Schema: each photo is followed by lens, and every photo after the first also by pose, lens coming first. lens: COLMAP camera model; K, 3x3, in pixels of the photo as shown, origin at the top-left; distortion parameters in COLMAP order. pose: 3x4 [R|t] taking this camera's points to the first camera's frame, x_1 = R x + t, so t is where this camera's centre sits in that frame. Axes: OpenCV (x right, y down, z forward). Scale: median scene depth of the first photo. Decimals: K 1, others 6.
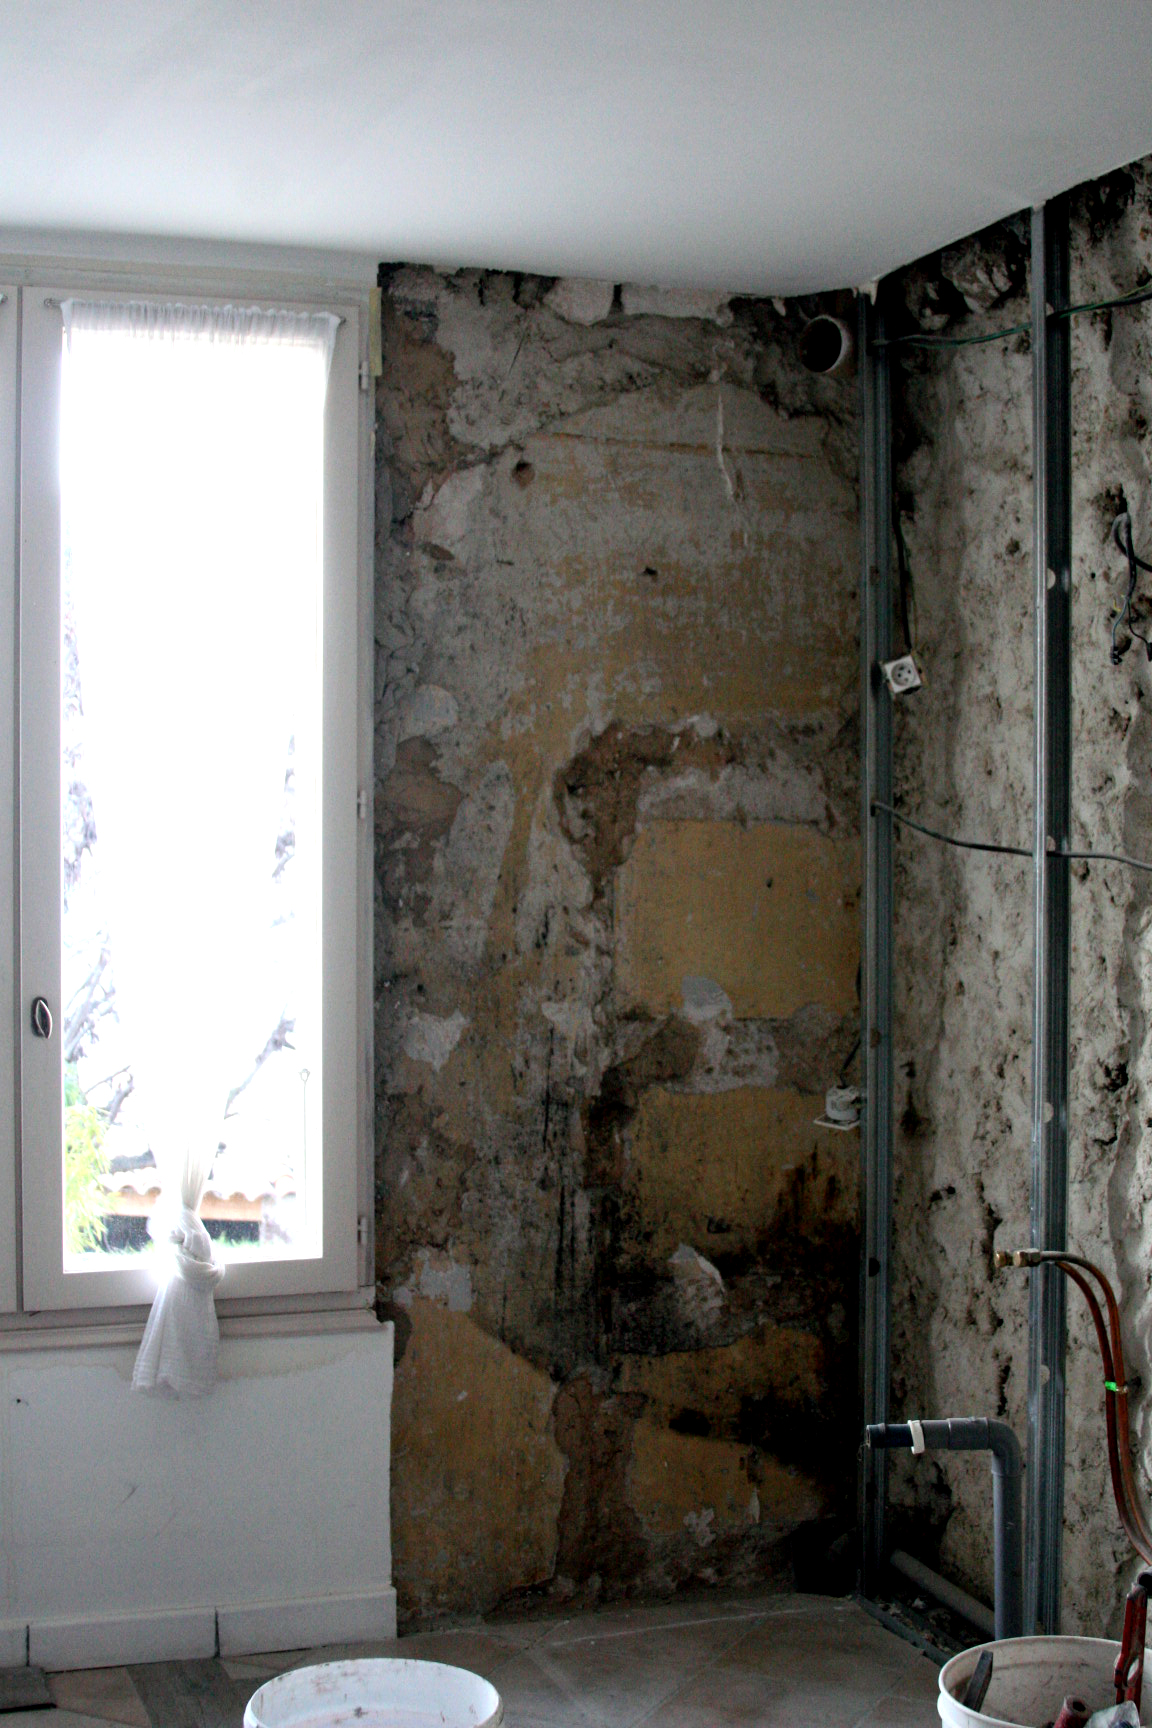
lens RADIAL K [[2308.4, 0, 576.0], [0, 2308.4, 864.0], [0, 0, 1]] dist [-0.143008, 0.108315]
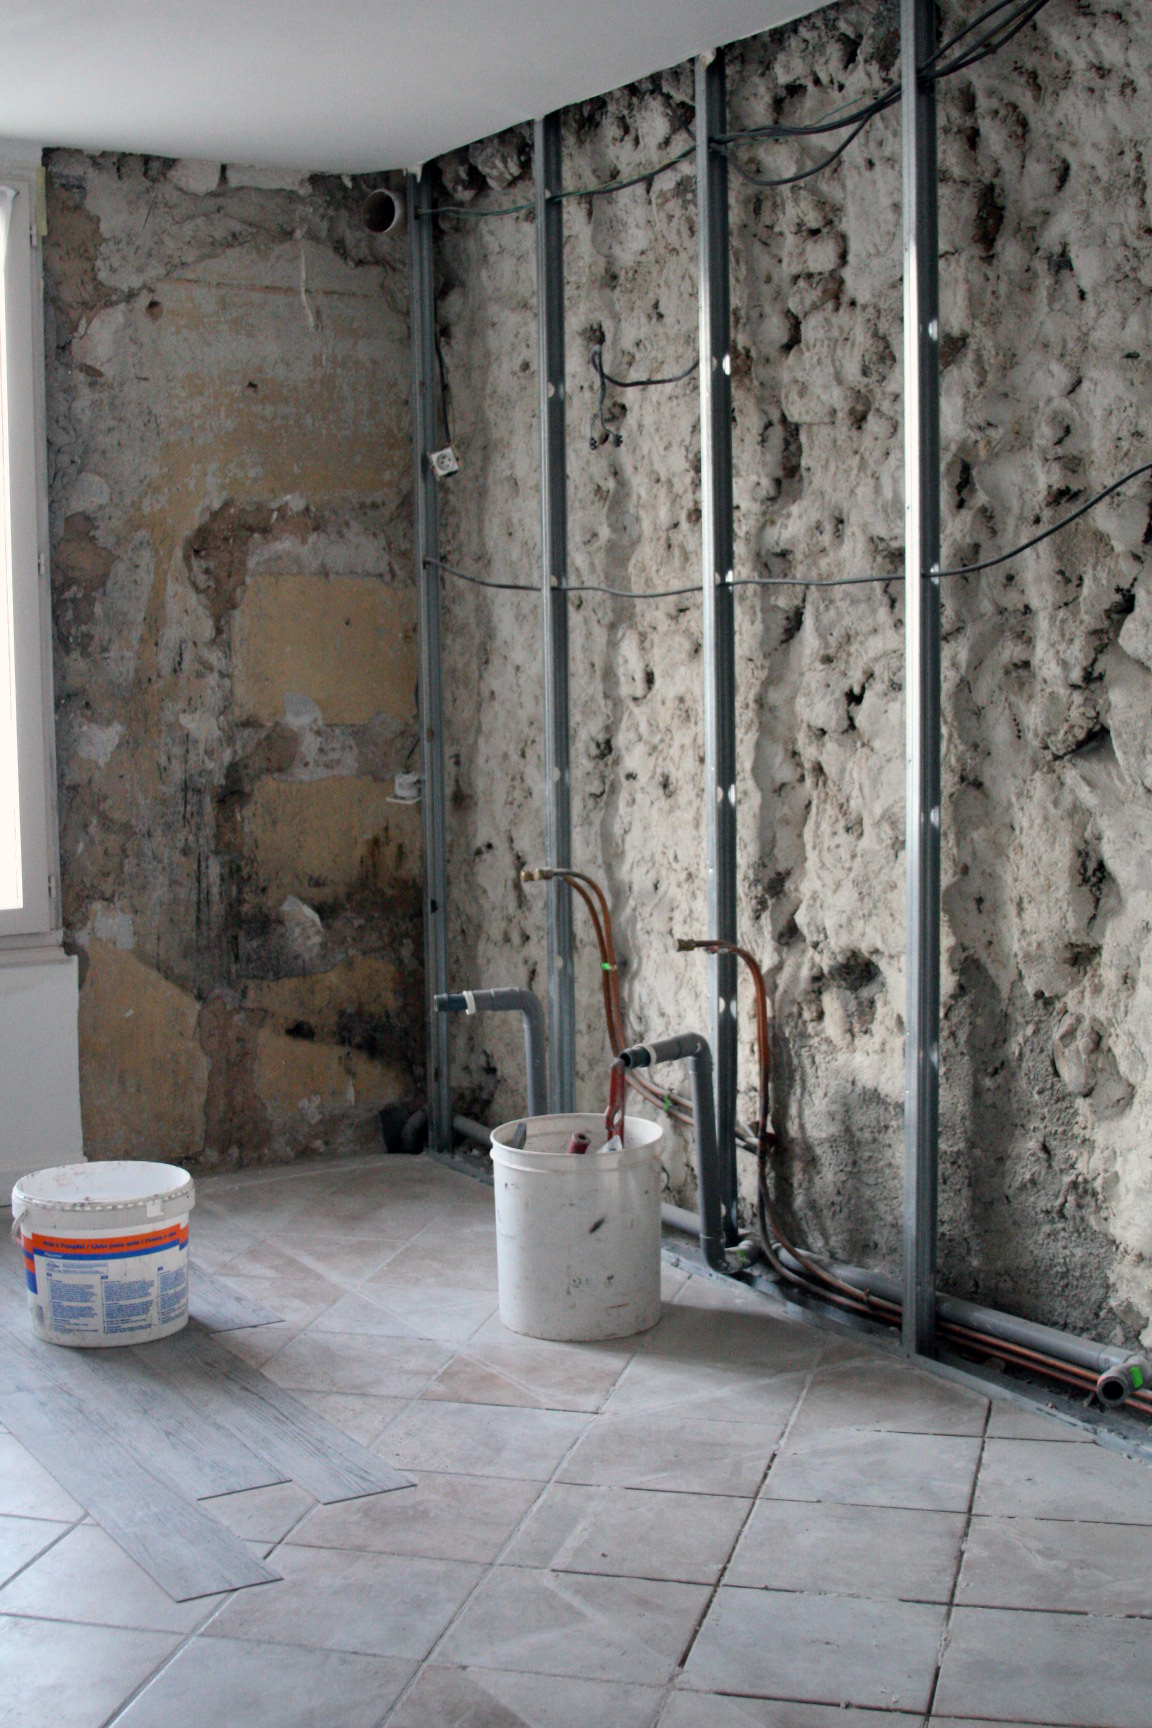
lens RADIAL K [[2308.4, 0, 576.0], [0, 2308.4, 864.0], [0, 0, 1]] dist [-0.143008, 0.108315]
pose [[0.979960, -0.035694, 0.195968, -0.053413], [0.019307, 0.996202, 0.084905, 0.038630], [-0.198254, -0.079420, 0.976928, -0.339814]]
